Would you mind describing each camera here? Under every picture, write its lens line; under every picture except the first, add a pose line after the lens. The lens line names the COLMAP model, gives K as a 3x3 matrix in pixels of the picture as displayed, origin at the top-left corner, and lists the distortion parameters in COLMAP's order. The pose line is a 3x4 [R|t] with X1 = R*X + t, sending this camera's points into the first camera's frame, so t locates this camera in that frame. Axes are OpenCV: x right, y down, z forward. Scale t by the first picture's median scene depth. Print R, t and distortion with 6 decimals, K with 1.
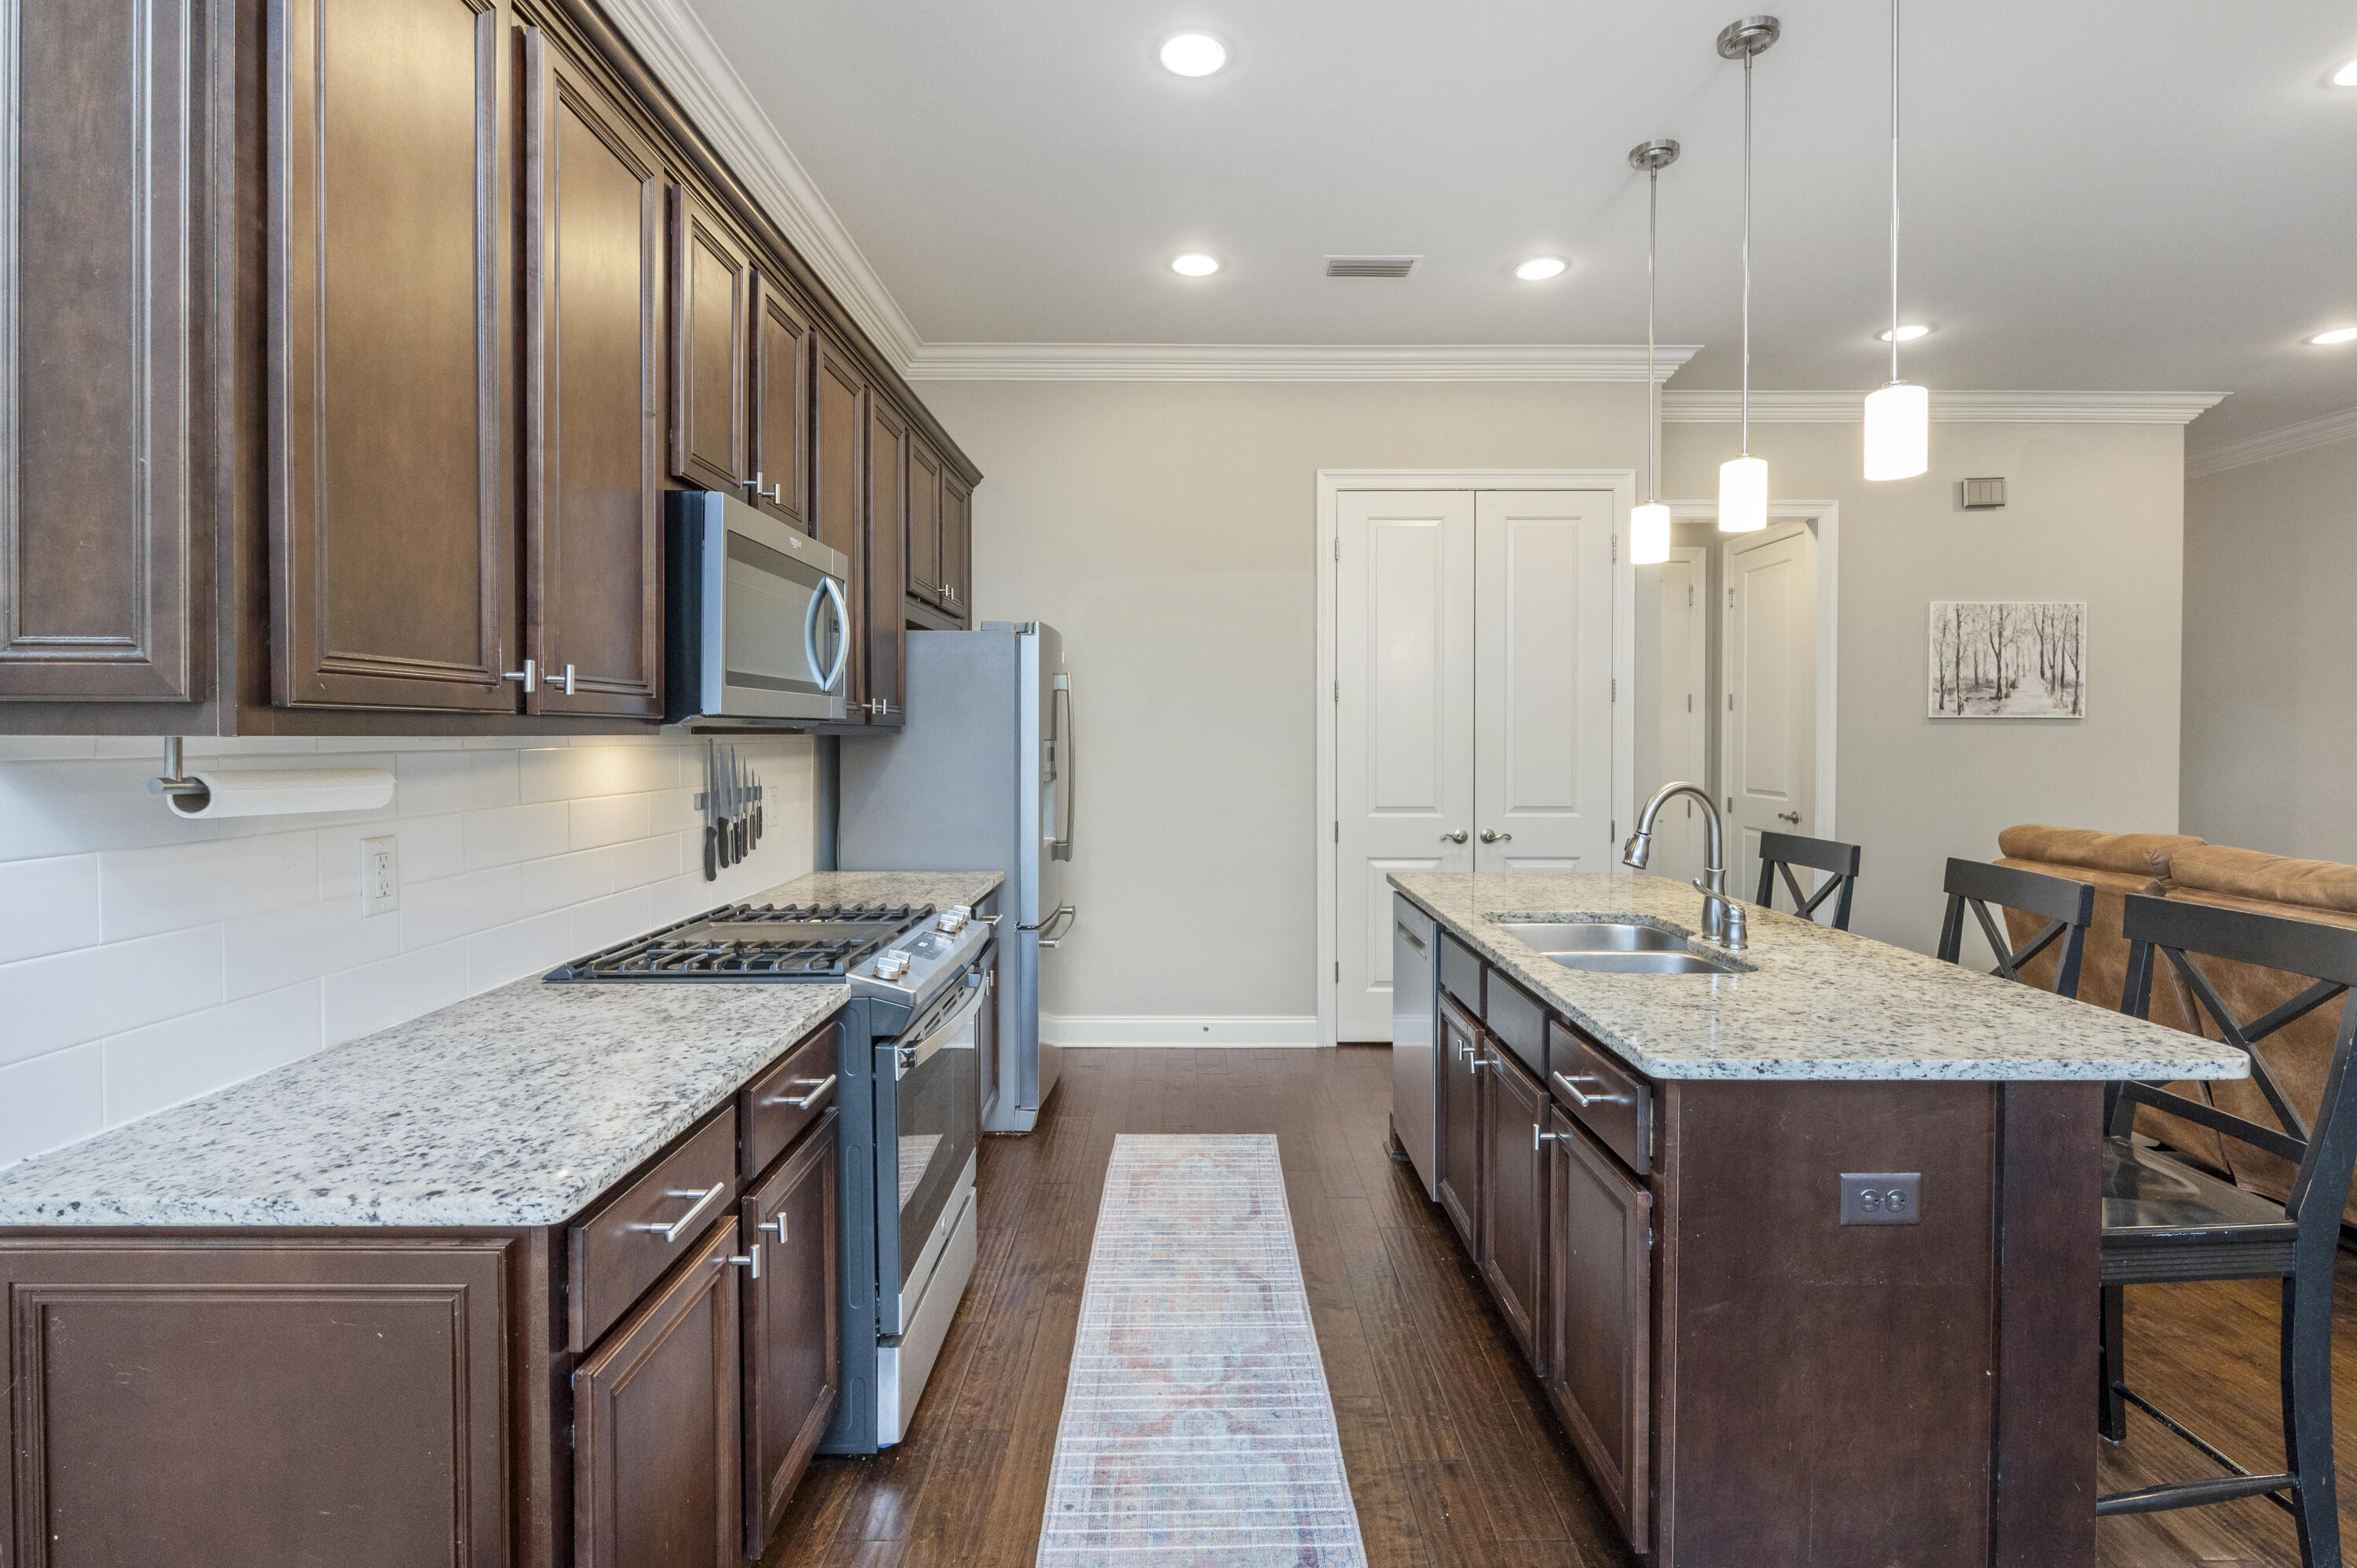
lens RADIAL K [[1117.0, 0, 1177.8], [0, 1117.0, 741.7], [0, 0, 1]] dist [-0.000505, -0.000155]
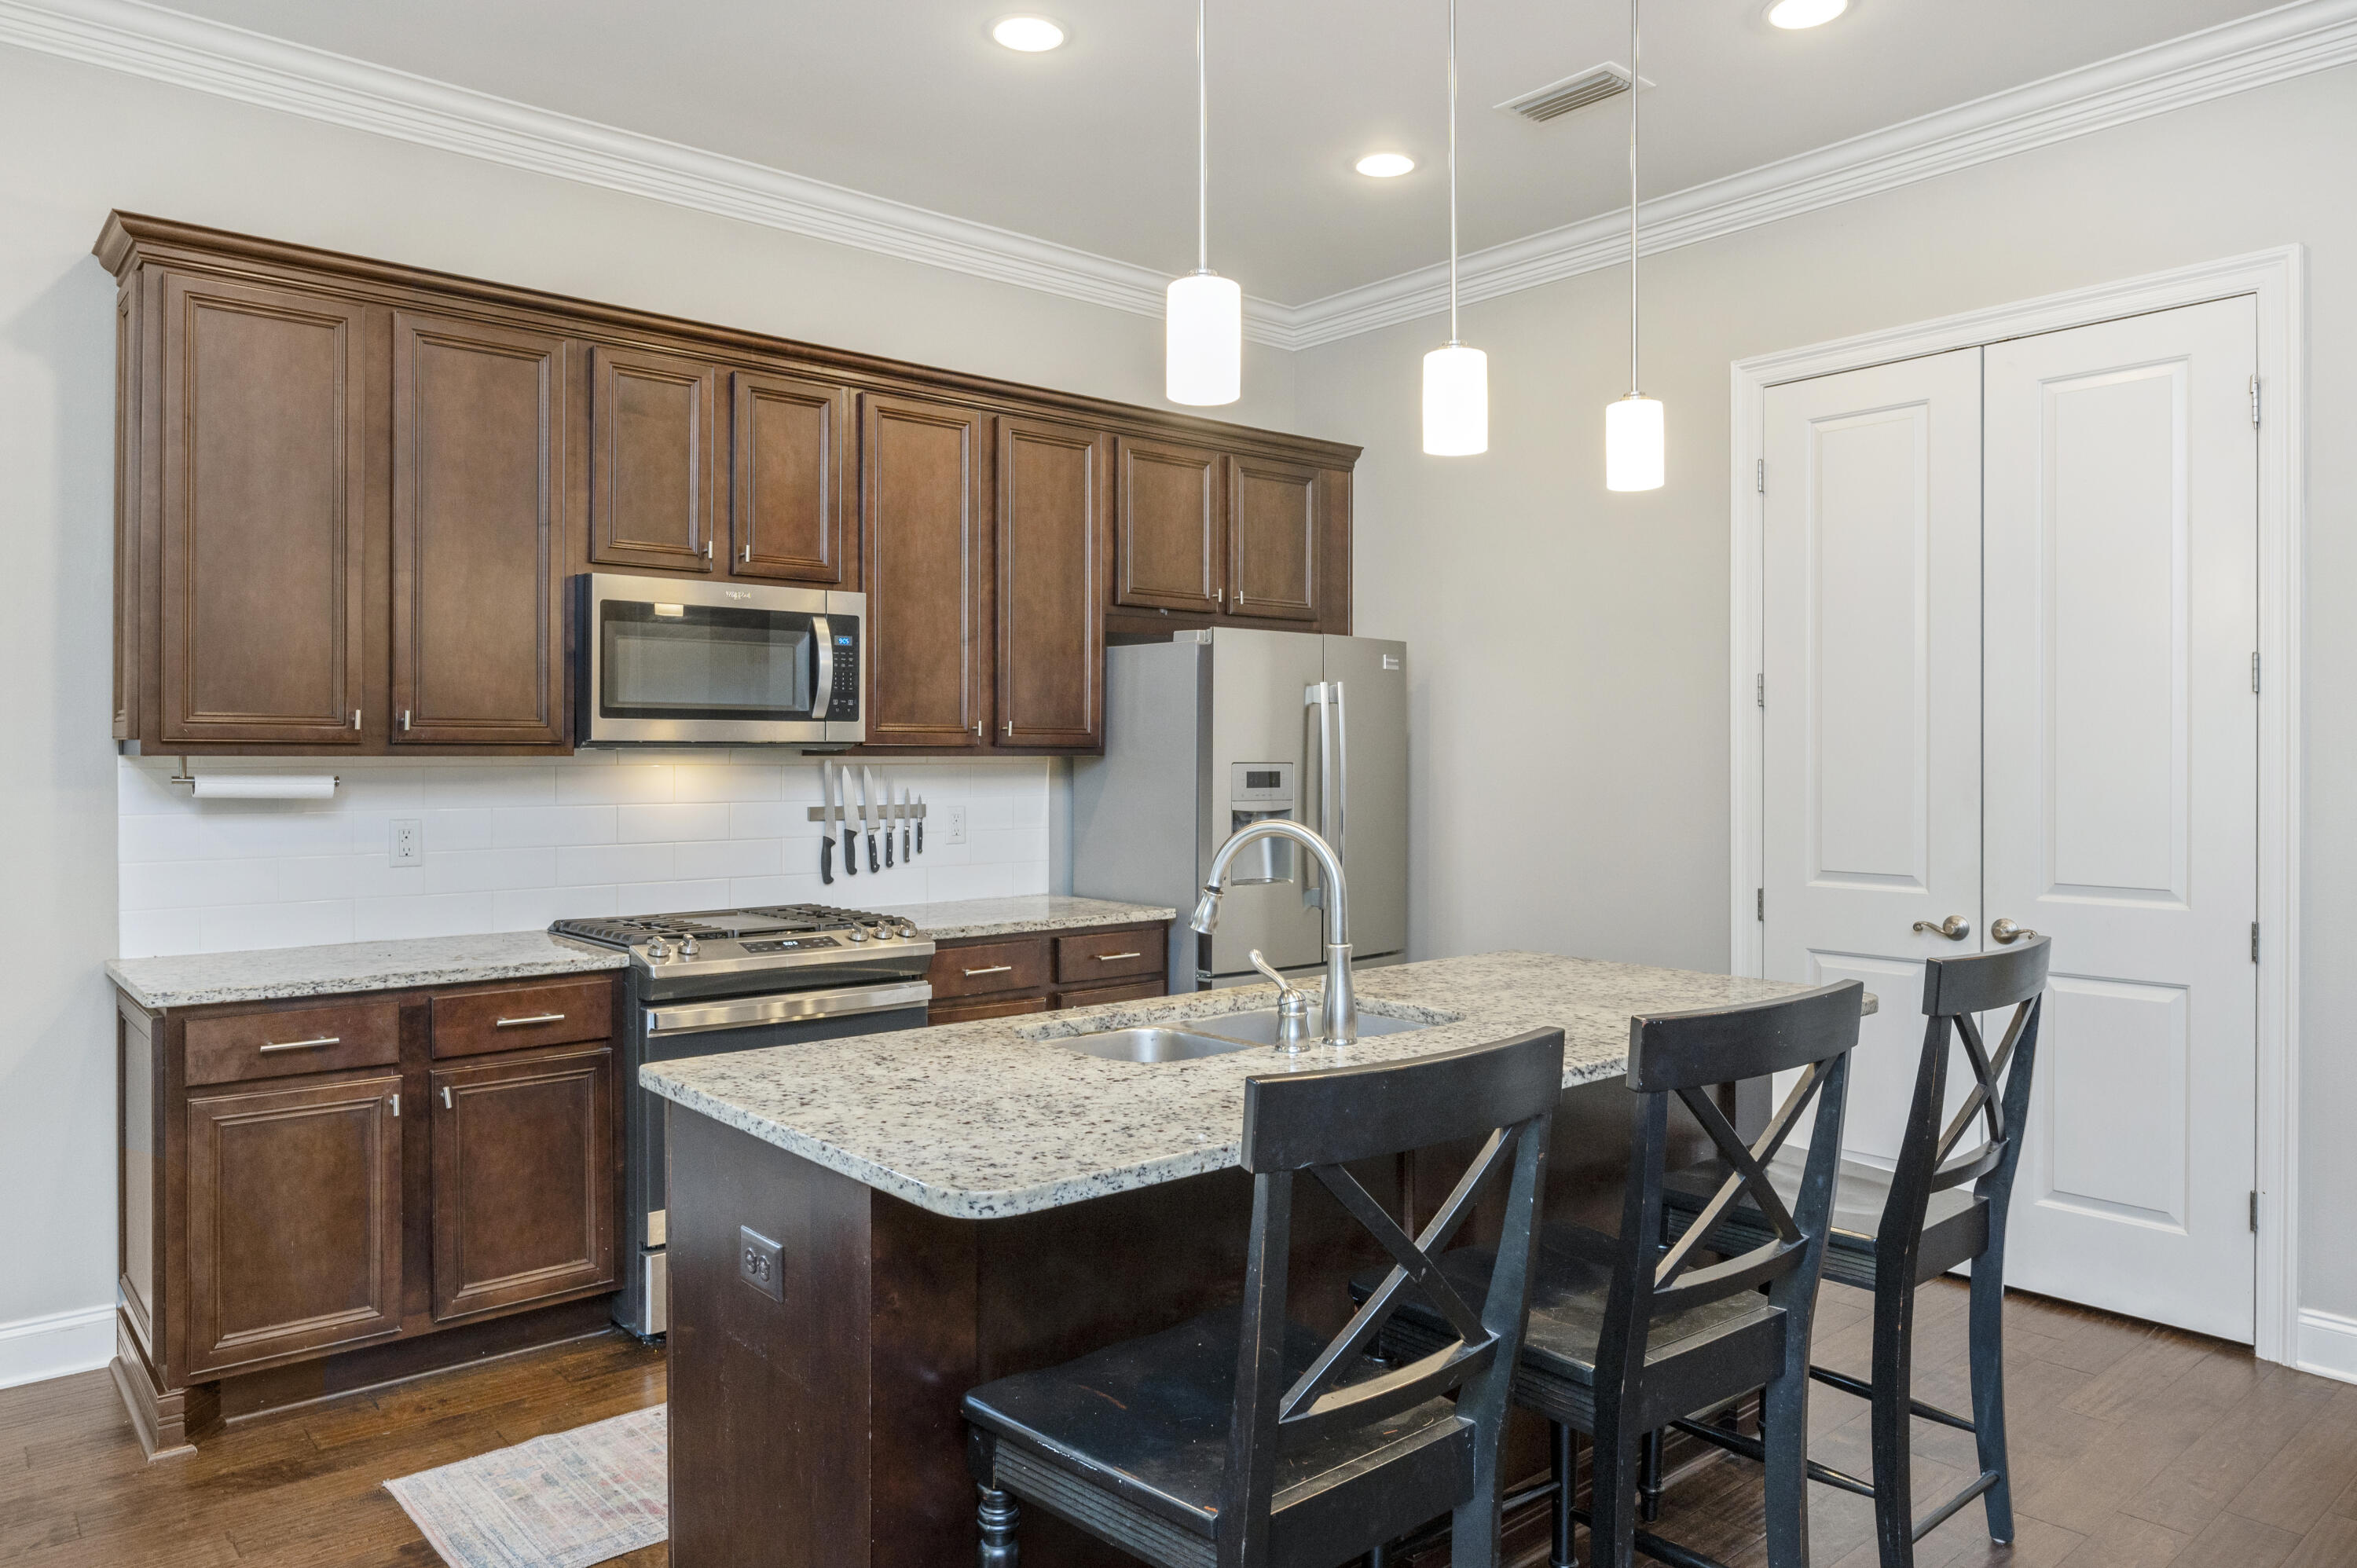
lens RADIAL K [[1542.5, 0, 1193.9], [0, 1542.5, 746.7], [0, 0, 1]] dist [0.000397, -0.002194]
pose [[0.650917, -0.003461, -0.759141, 0.544998], [-0.007014, 0.999919, -0.010573, -0.000682], [0.759116, 0.012207, 0.650840, 0.135777]]
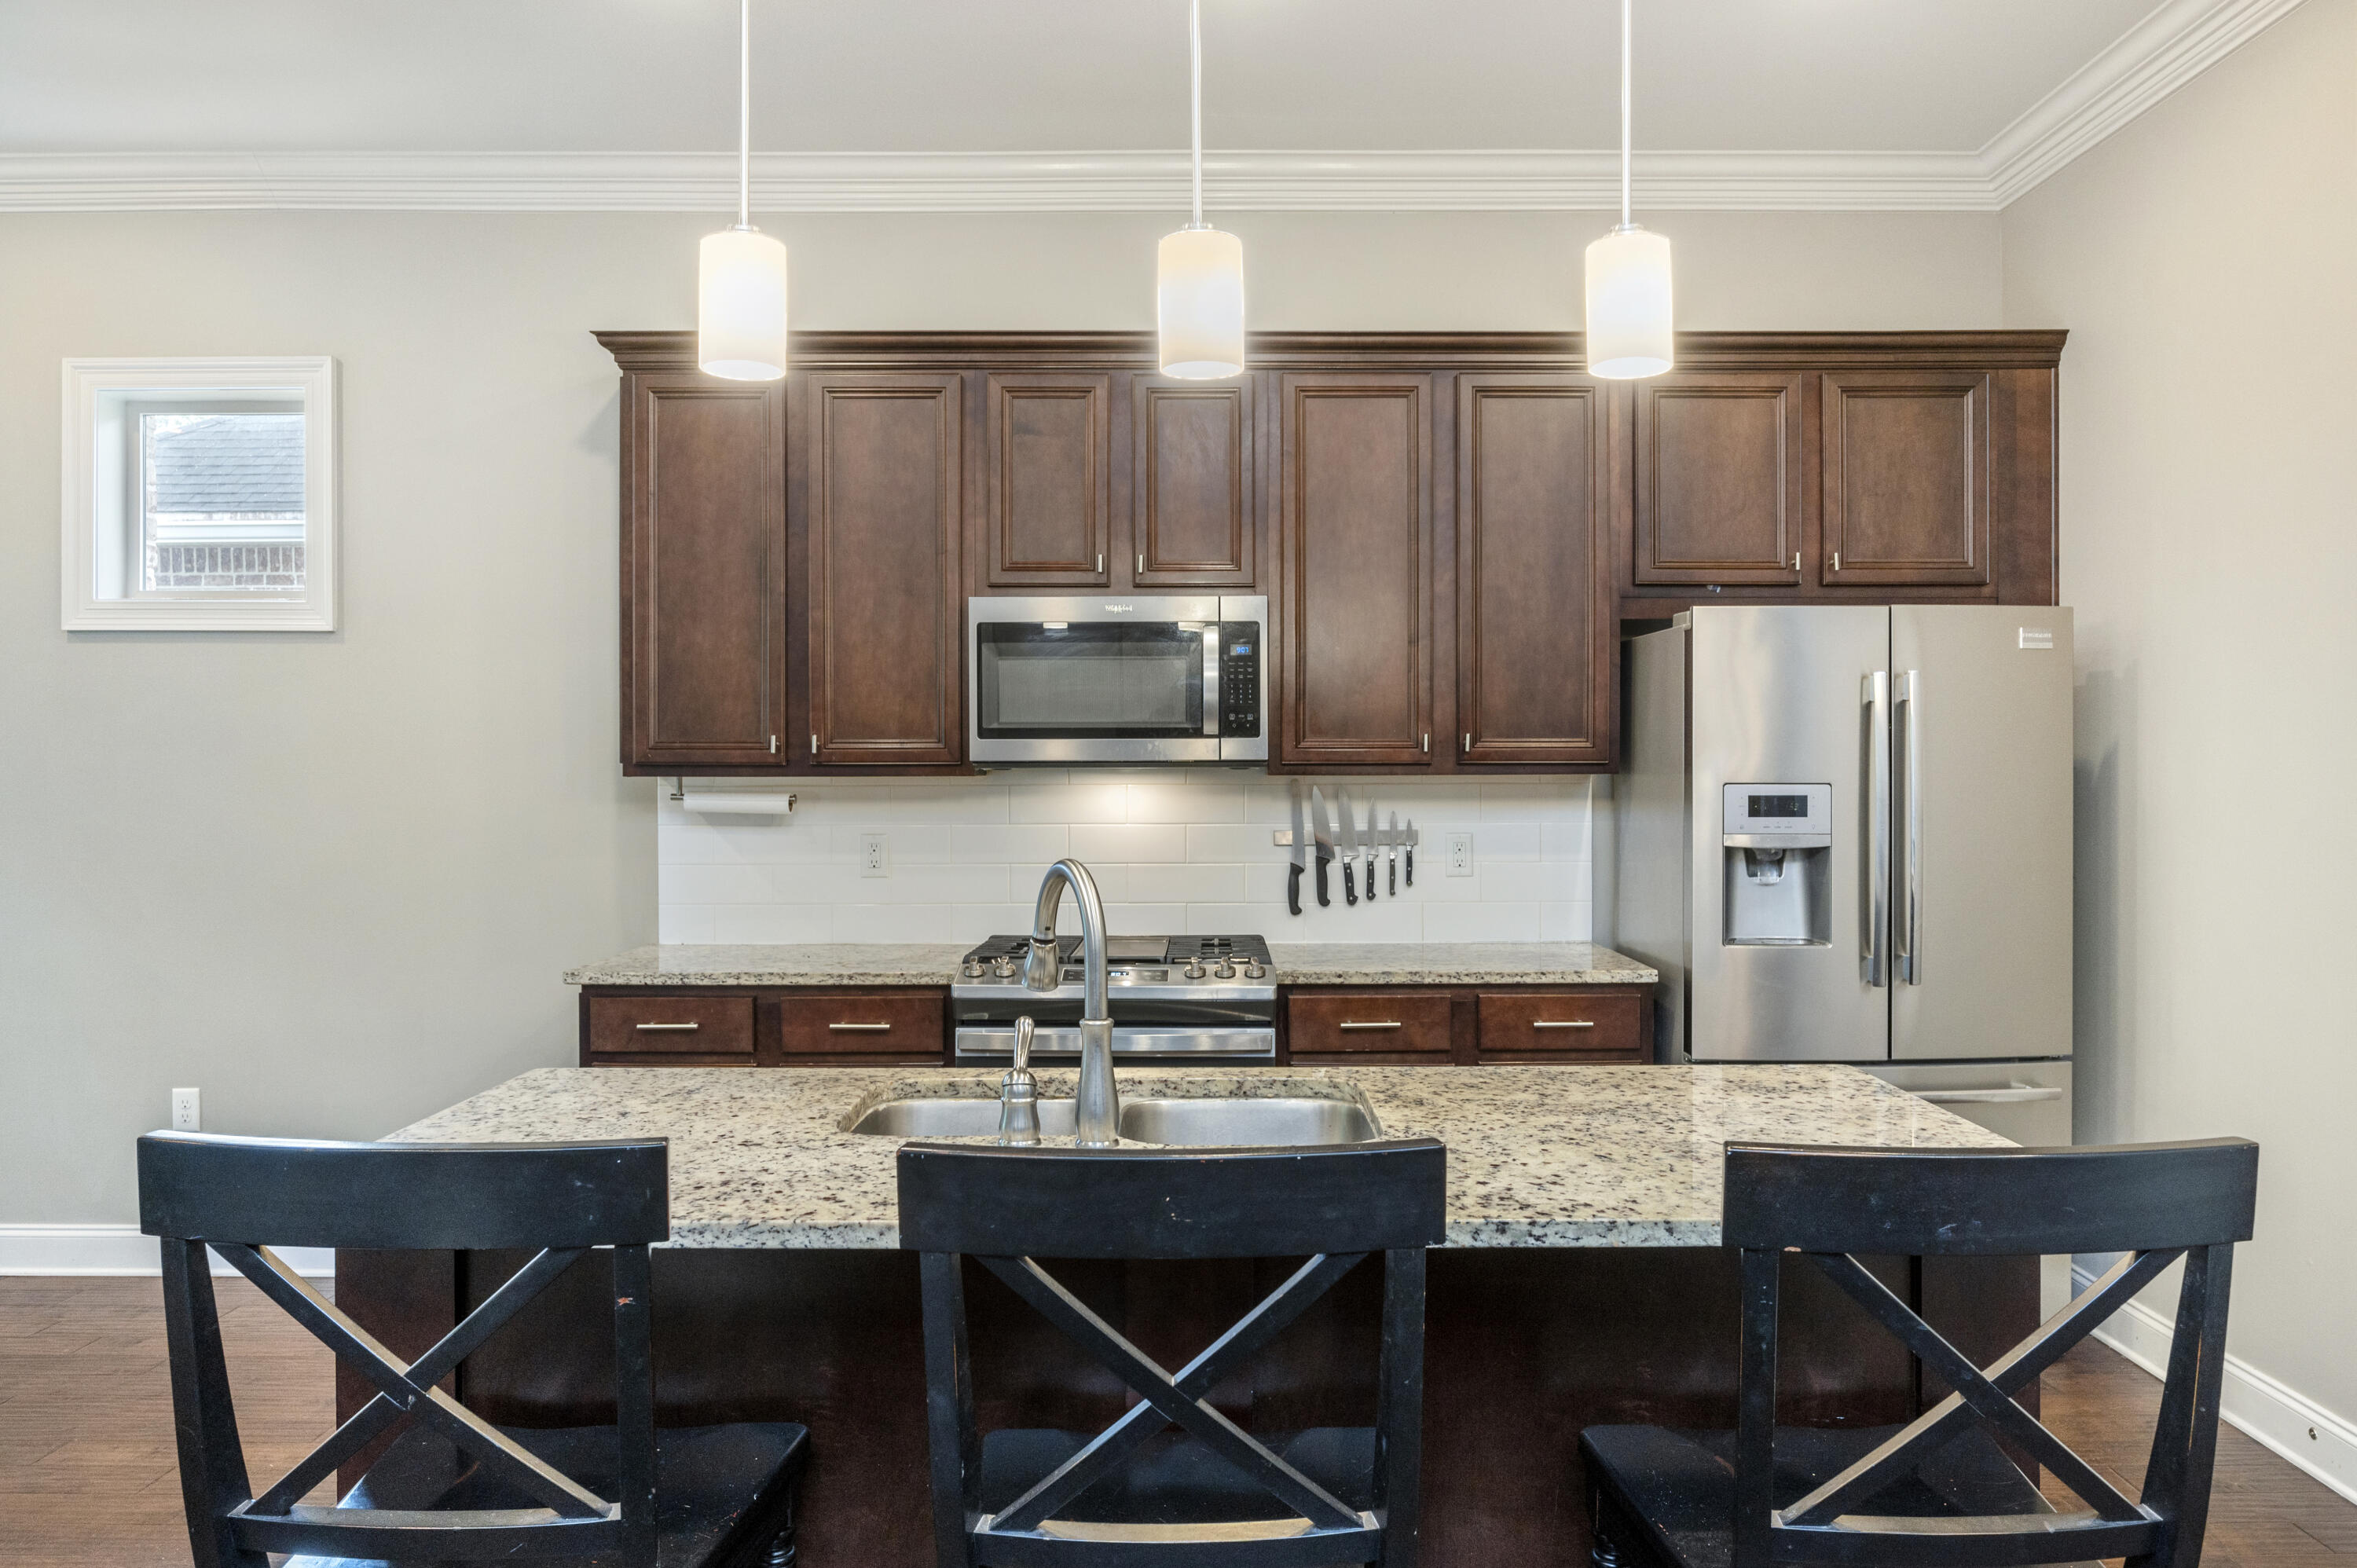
lens RADIAL K [[1544.5, 0, 1210.8], [0, 1544.5, 784.6], [0, 0, 1]] dist [-0.003649, -0.000042]
pose [[0.001436, 0.003969, -0.999991, 0.552579], [-0.006374, 0.999972, 0.003960, -0.001404], [0.999979, 0.006368, 0.001461, 0.487273]]
